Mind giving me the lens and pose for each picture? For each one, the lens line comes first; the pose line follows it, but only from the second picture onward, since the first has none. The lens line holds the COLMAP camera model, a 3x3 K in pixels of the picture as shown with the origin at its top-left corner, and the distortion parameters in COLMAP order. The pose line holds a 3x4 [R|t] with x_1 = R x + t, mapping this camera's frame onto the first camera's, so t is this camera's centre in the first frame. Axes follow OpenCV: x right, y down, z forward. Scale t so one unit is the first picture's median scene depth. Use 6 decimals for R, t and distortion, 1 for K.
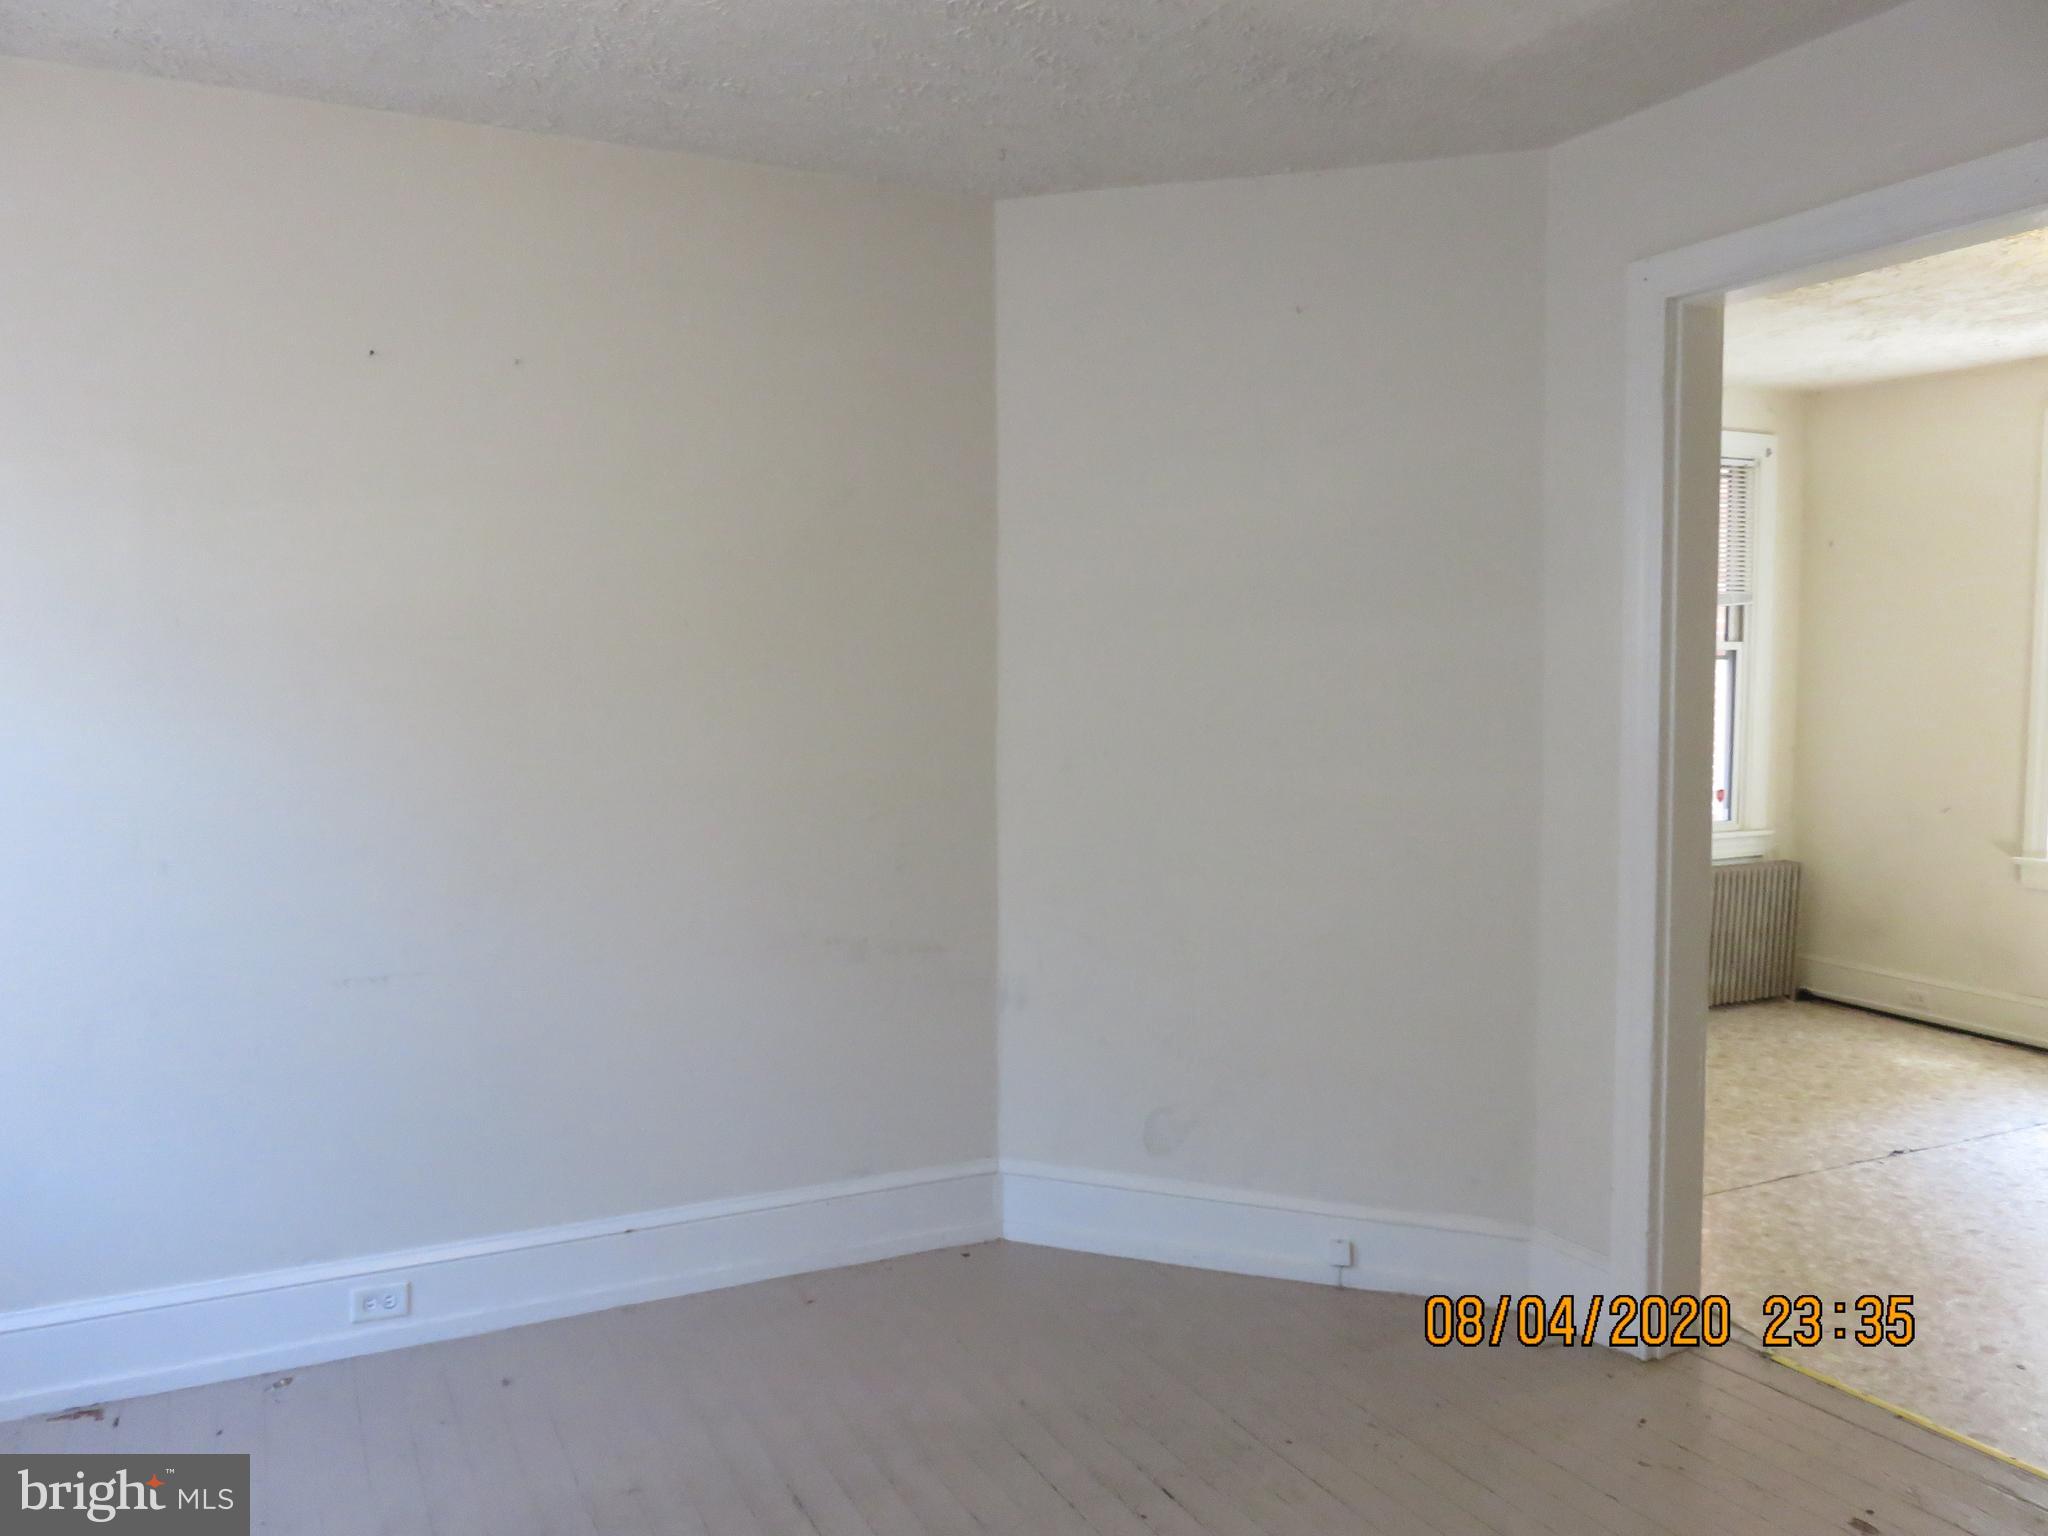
lens RADIAL K [[1553.6, 0, 1021.8], [0, 1553.6, 776.1], [0, 0, 1]] dist [0.006158, 0.000308]
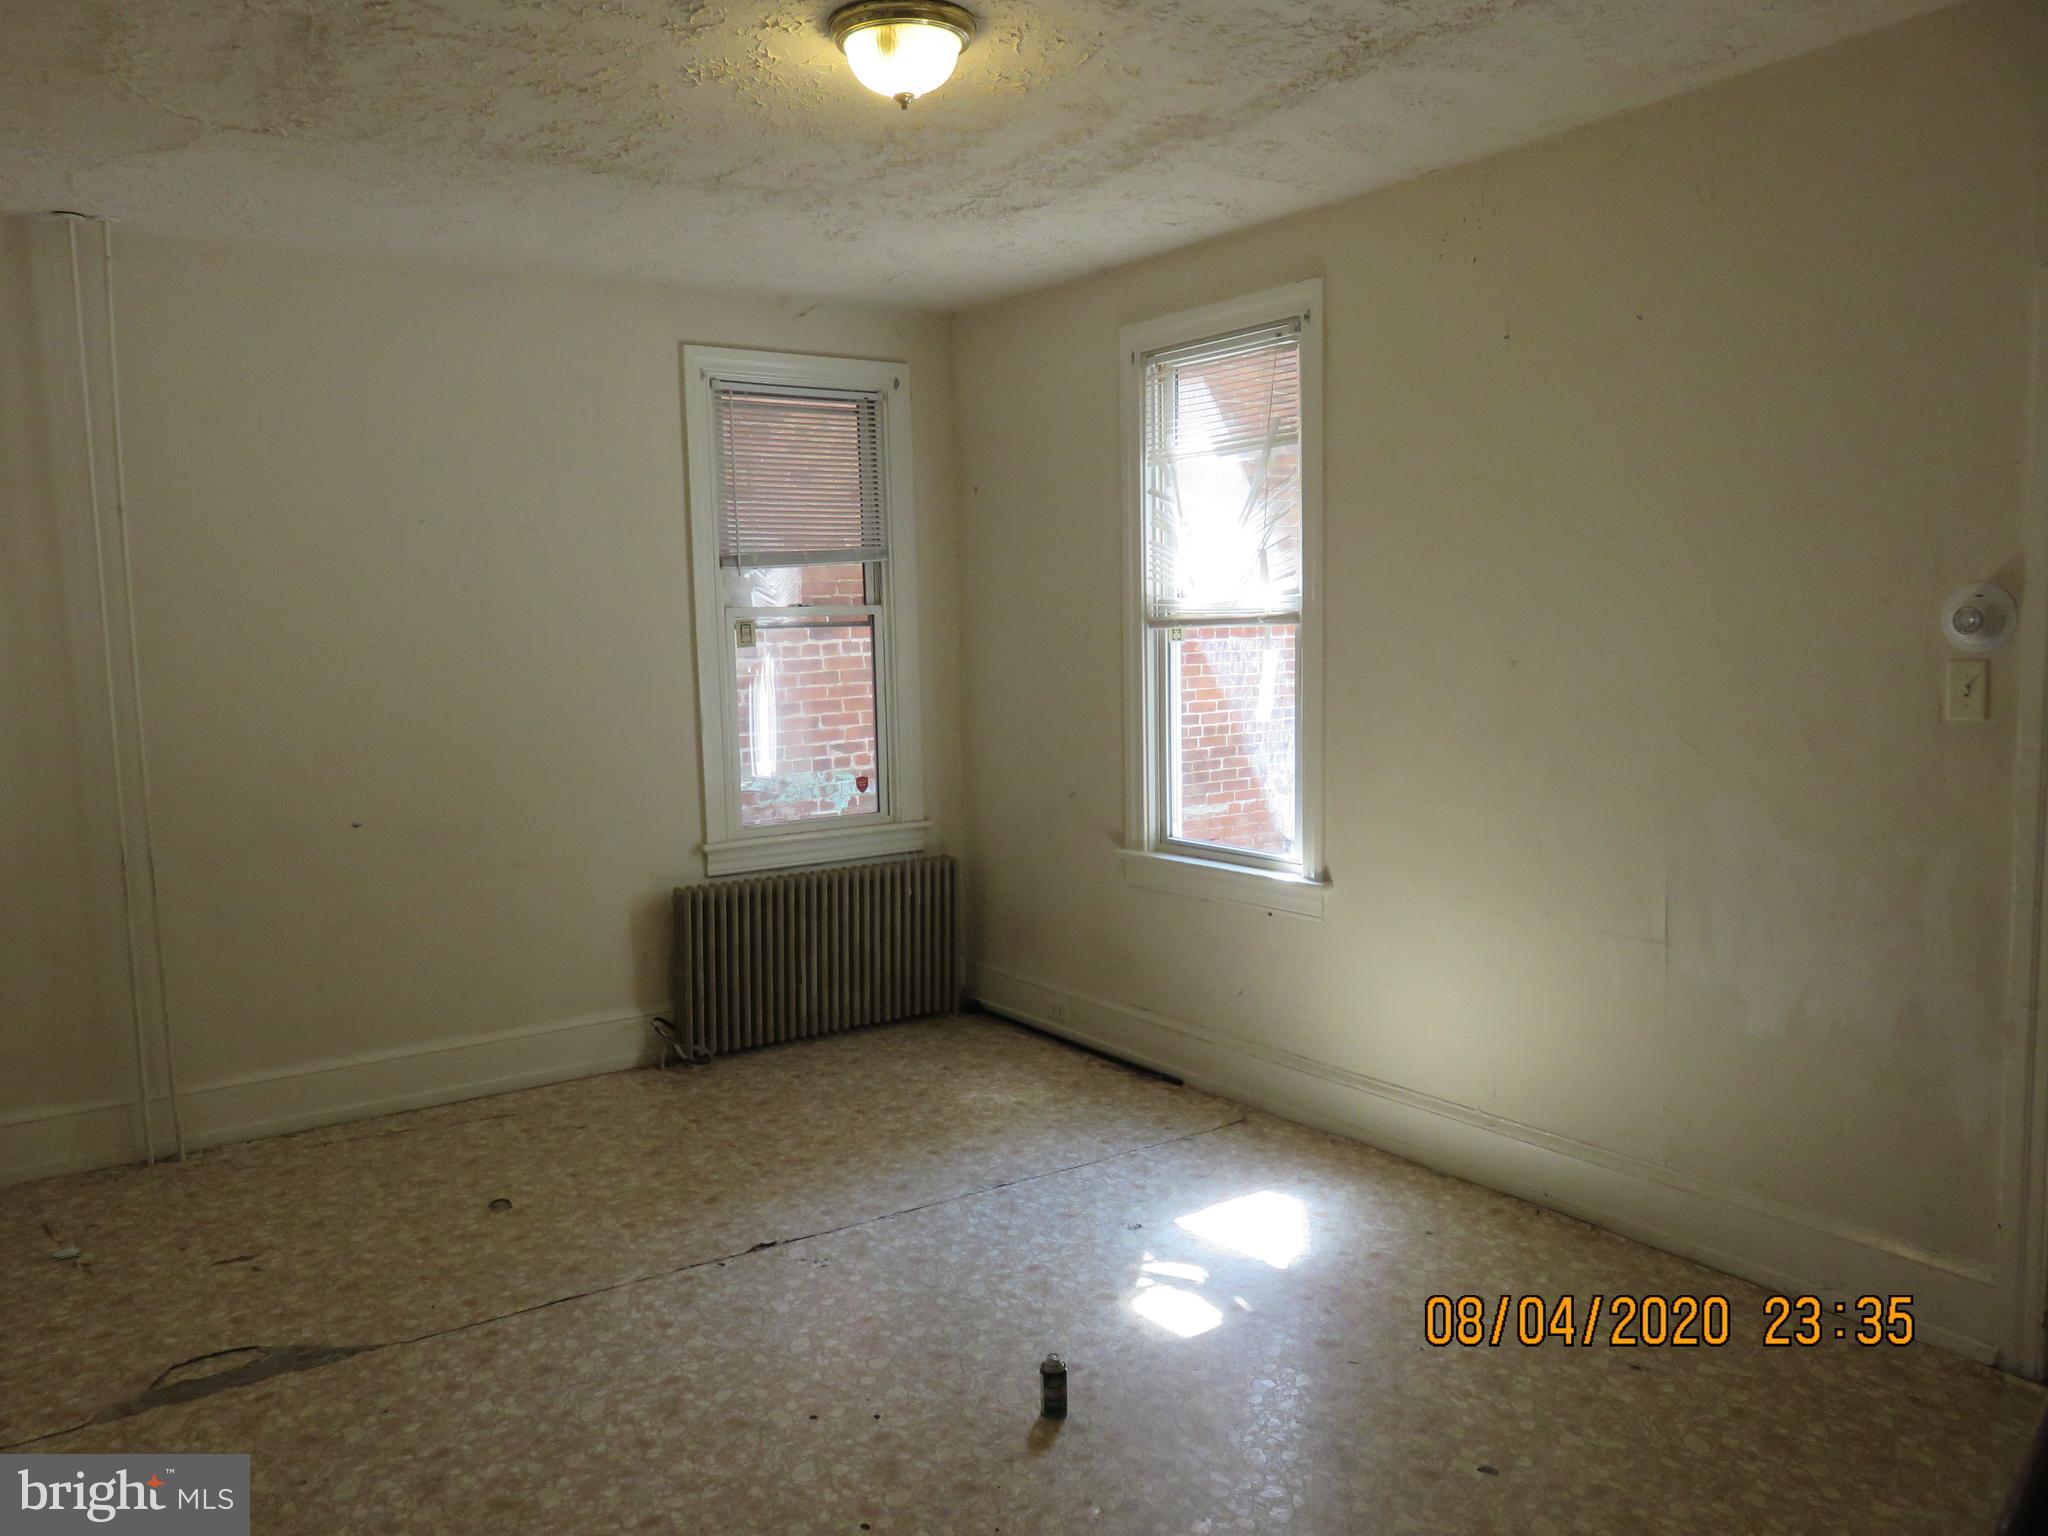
lens RADIAL K [[1553.6, 0, 1021.8], [0, 1553.6, 776.1], [0, 0, 1]] dist [0.006158, 0.000308]
pose [[0.989701, -0.031049, 0.139741, 0.419214], [0.026817, 0.999126, 0.032066, -0.017291], [-0.140614, -0.027989, 0.989669, 0.134339]]
